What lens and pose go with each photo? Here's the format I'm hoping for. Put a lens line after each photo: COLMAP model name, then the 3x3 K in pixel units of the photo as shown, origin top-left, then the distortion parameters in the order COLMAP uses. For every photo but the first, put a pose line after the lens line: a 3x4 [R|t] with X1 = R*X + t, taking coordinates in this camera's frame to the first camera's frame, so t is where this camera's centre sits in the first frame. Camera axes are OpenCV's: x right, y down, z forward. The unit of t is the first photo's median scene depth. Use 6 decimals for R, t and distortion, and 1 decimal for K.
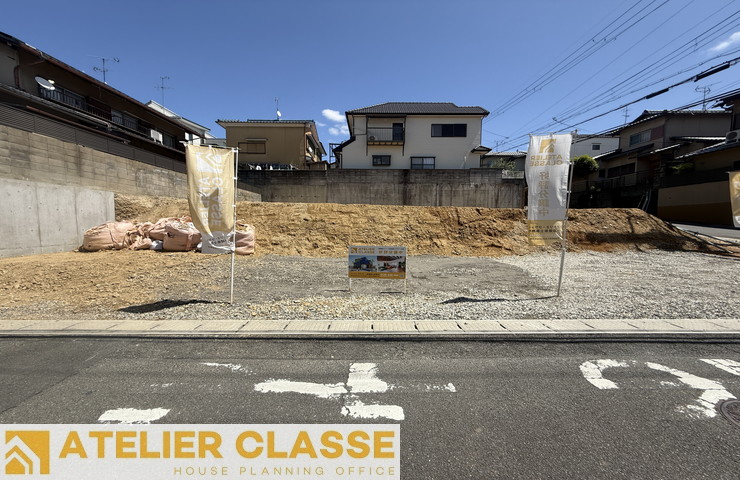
lens RADIAL K [[294.2, 0, 367.4], [0, 294.2, 249.0], [0, 0, 1]] dist [-0.001762, 0.001136]
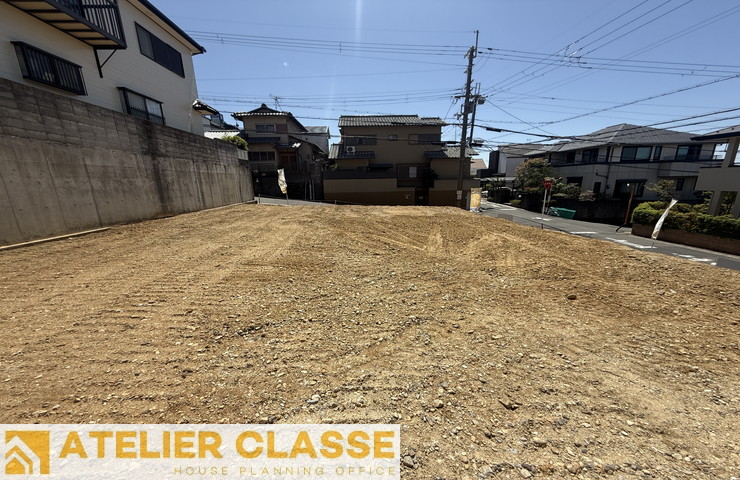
lens RADIAL K [[294.2, 0, 370.1], [0, 294.2, 255.3], [0, 0, 1]] dist [-0.001762, 0.001136]
pose [[-0.043662, -0.248598, 0.967622, -0.343121], [0.101715, 0.962407, 0.251848, -0.155892], [-0.993855, 0.109418, -0.016734, 0.701202]]
